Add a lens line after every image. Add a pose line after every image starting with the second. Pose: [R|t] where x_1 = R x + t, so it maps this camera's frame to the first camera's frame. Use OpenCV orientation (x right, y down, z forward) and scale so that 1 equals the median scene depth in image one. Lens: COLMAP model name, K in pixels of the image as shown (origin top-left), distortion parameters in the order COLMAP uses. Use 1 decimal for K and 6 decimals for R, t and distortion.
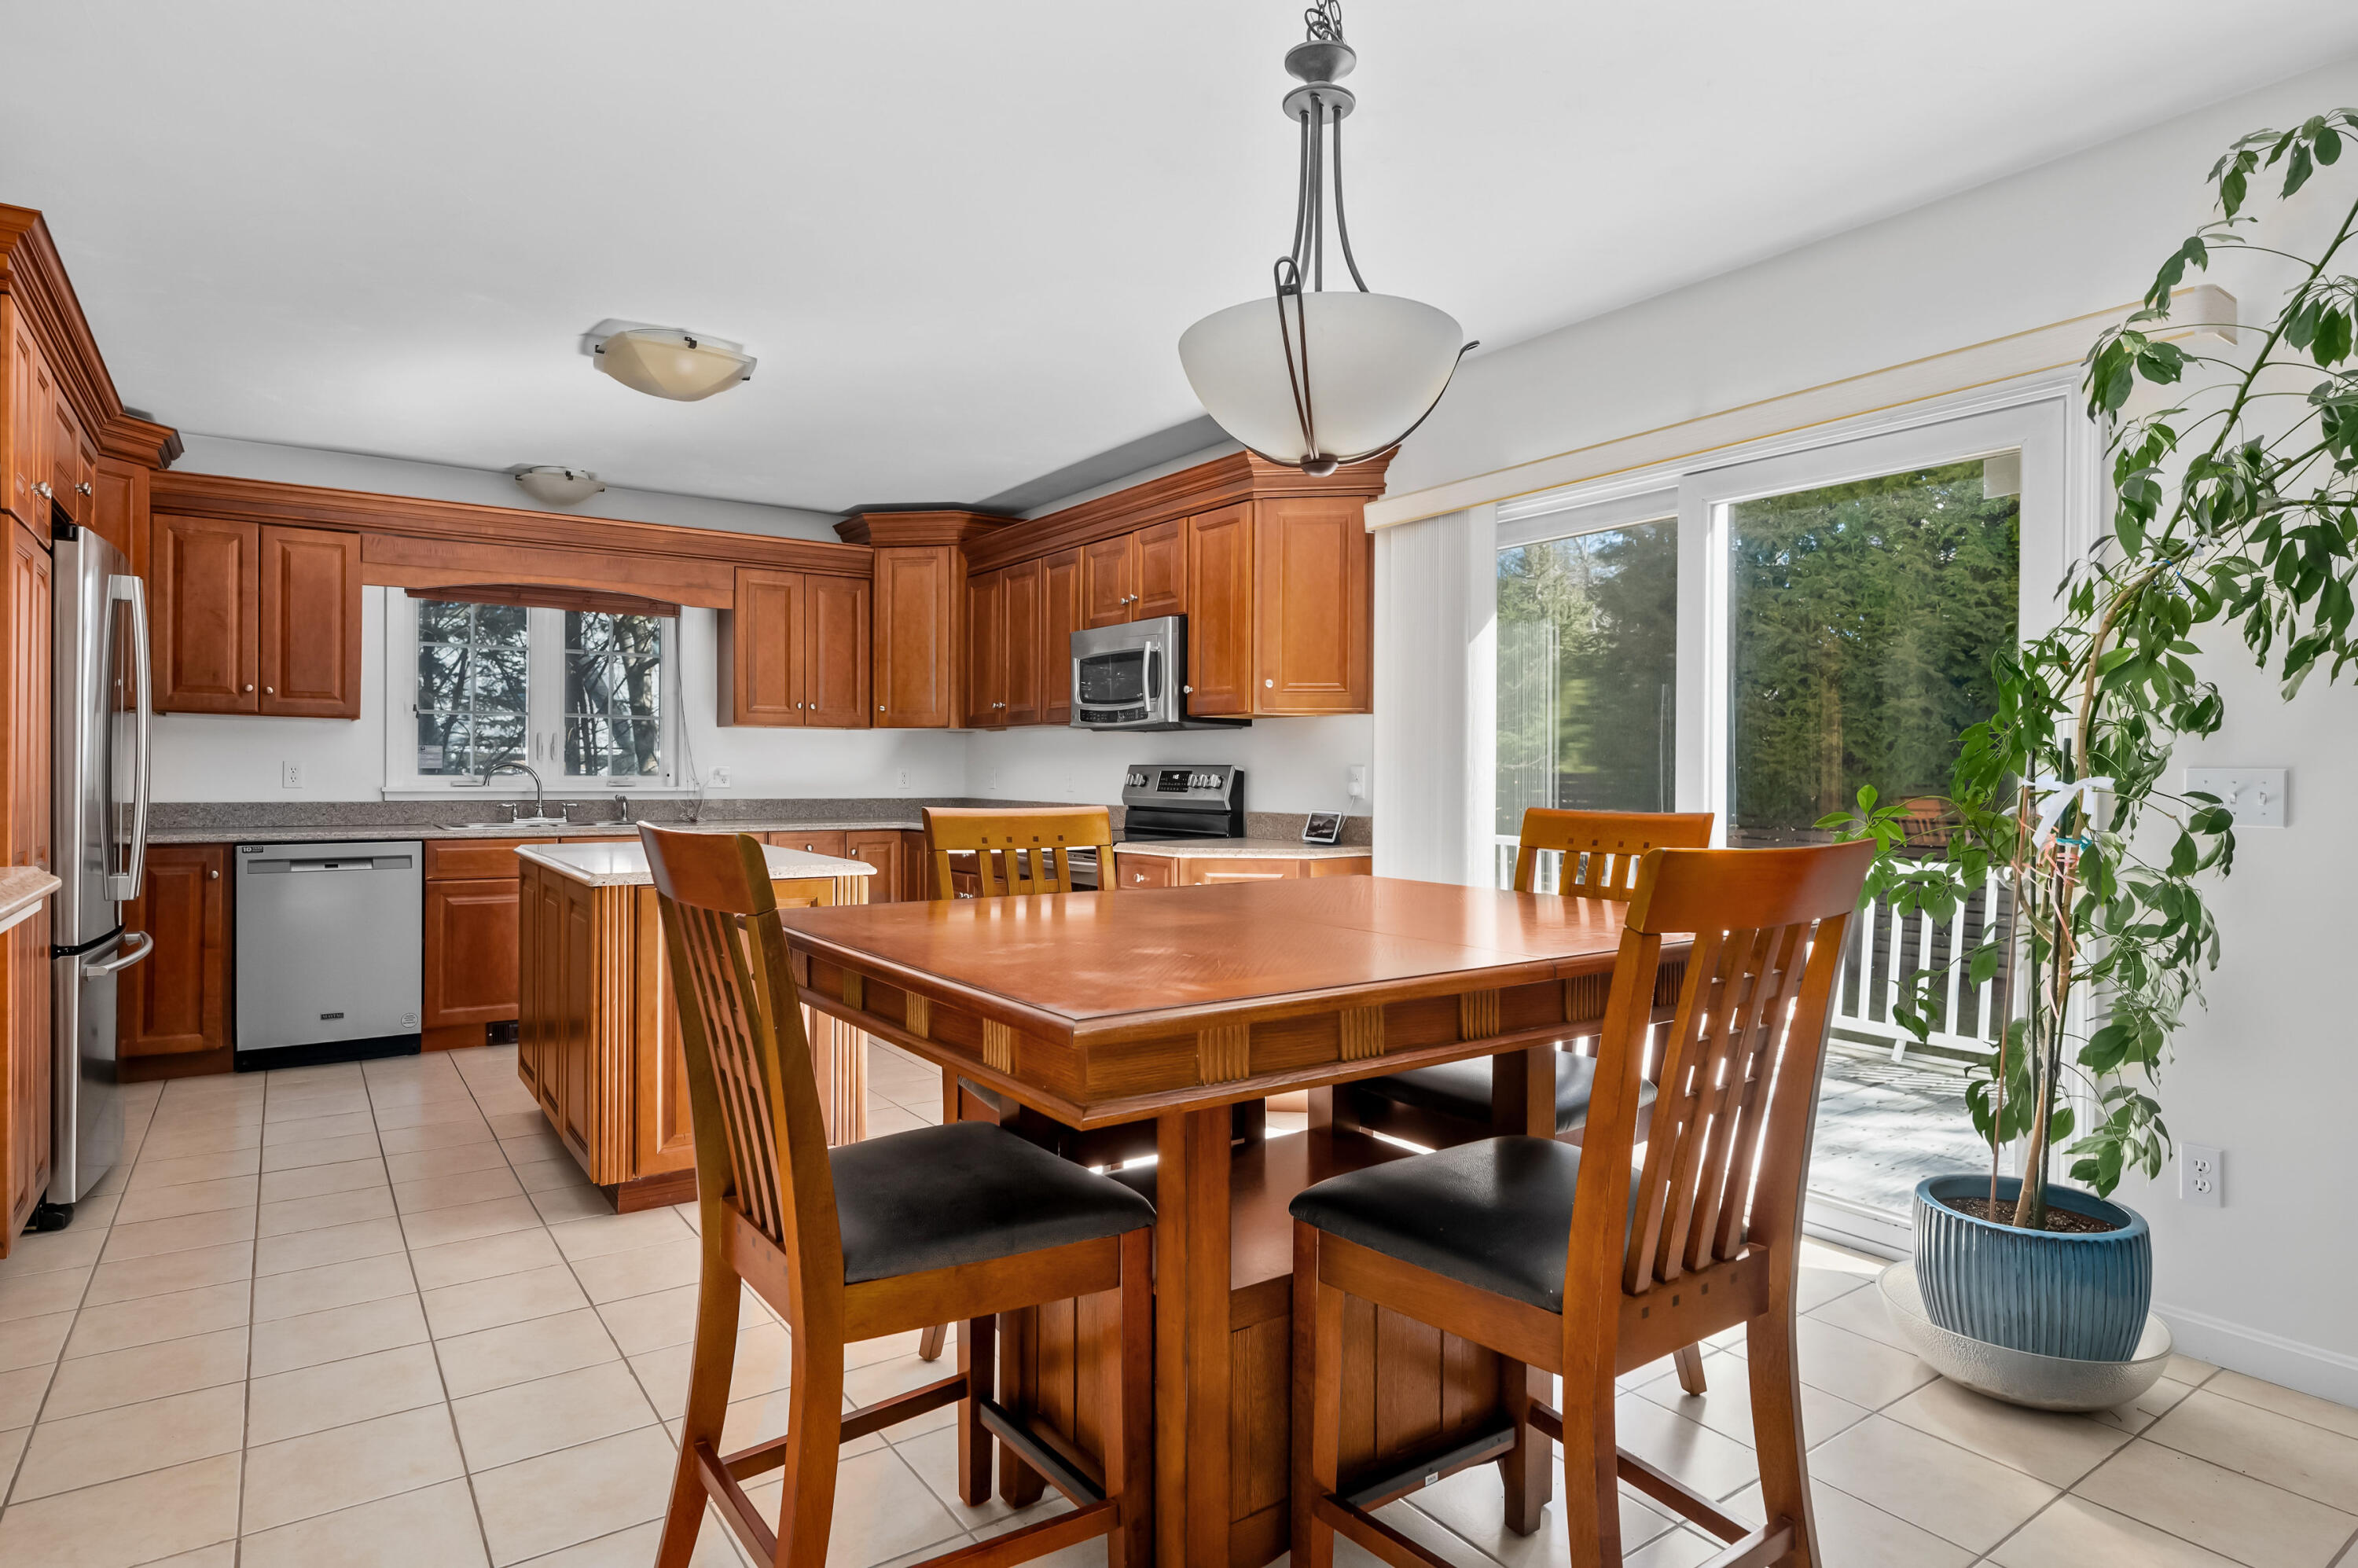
lens RADIAL K [[1272.0, 0, 1173.2], [0, 1272.0, 788.1], [0, 0, 1]] dist [-0.005006, -0.002408]
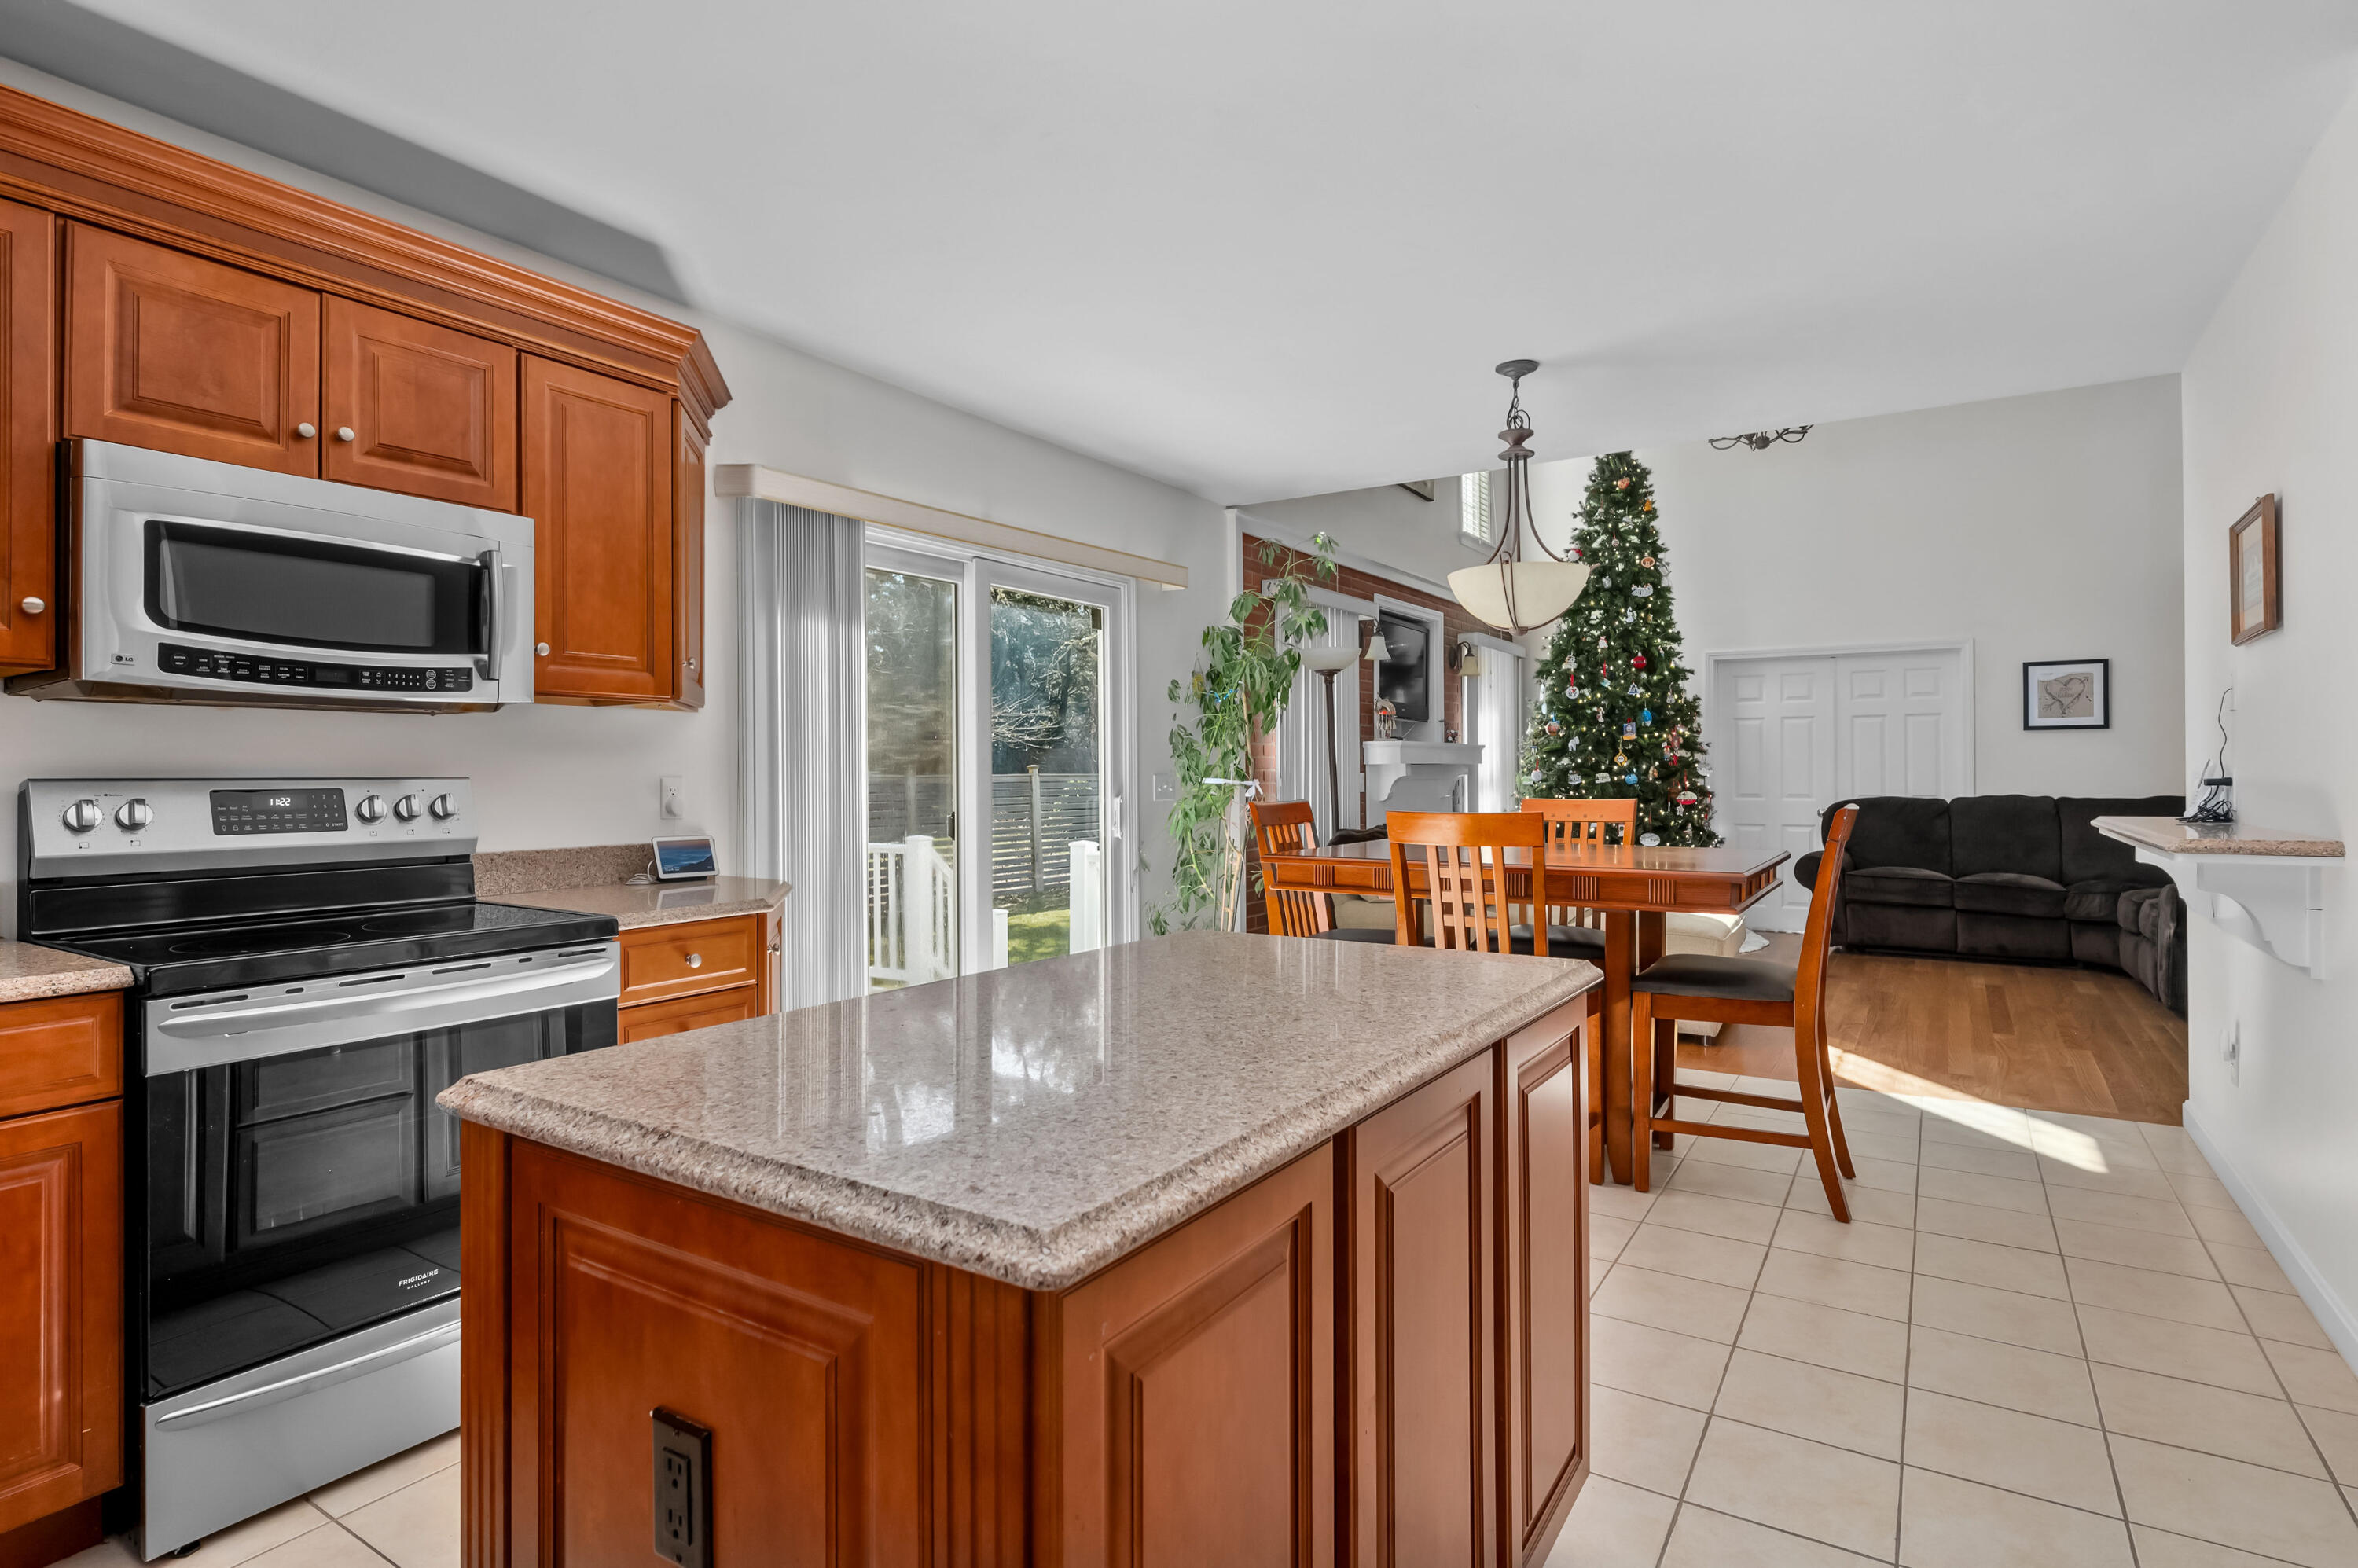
lens RADIAL K [[1193.4, 0, 1175.5], [0, 1193.4, 769.4], [0, 0, 1]] dist [0.004232, 0.000594]
pose [[-0.379354, -0.001567, 0.925250, -0.570002], [0.012289, 0.999902, 0.006732, -0.020484], [-0.925170, 0.013924, -0.379298, 0.872900]]
